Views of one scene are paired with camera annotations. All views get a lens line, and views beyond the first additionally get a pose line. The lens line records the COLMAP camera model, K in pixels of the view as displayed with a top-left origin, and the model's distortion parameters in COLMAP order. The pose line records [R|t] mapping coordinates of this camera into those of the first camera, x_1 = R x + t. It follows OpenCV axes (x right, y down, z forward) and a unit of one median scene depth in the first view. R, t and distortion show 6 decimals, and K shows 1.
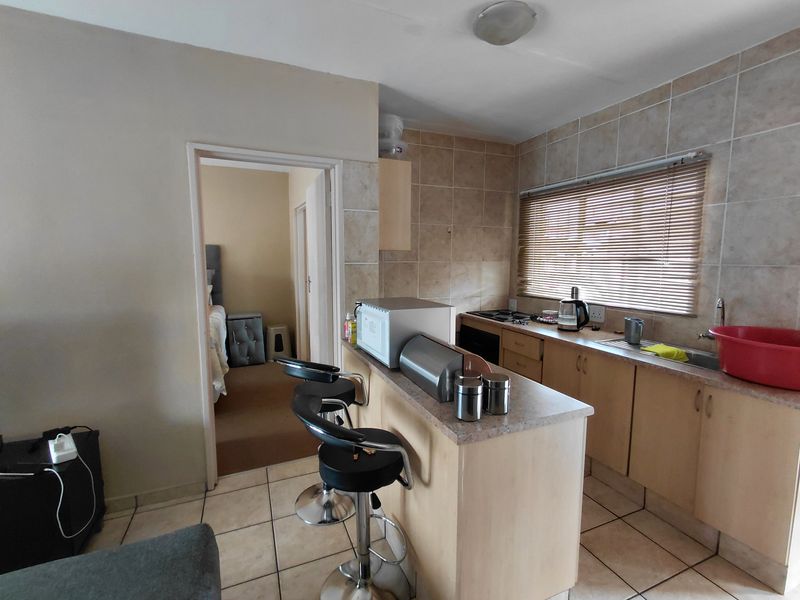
lens RADIAL K [[364.8, 0, 398.5], [0, 364.8, 299.0], [0, 0, 1]] dist [-0.002955, -0.000762]
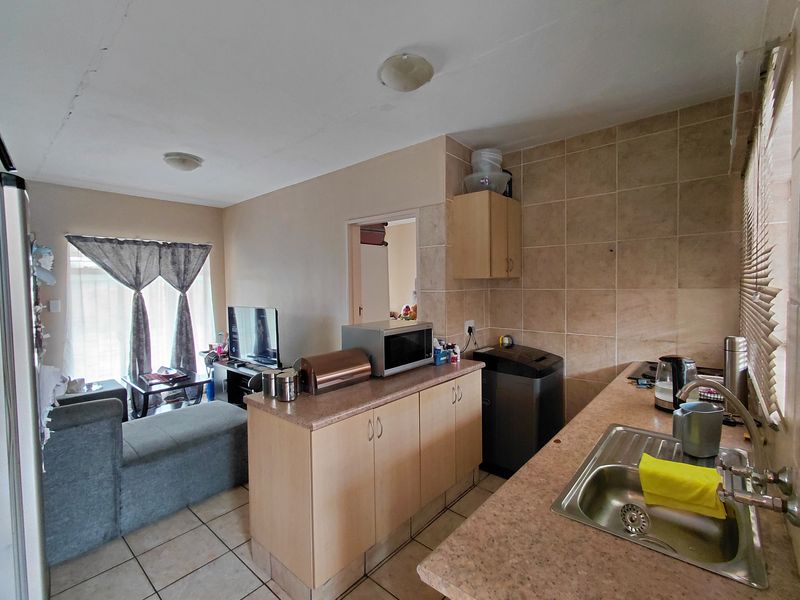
lens RADIAL K [[364.8, 0, 402.2], [0, 364.8, 297.8], [0, 0, 1]] dist [-0.002955, -0.000762]
pose [[0.441919, 0.026721, -0.896657, 0.656911], [-0.086898, 0.996131, -0.013142, -0.038919], [0.892836, 0.083725, 0.442531, 0.294553]]
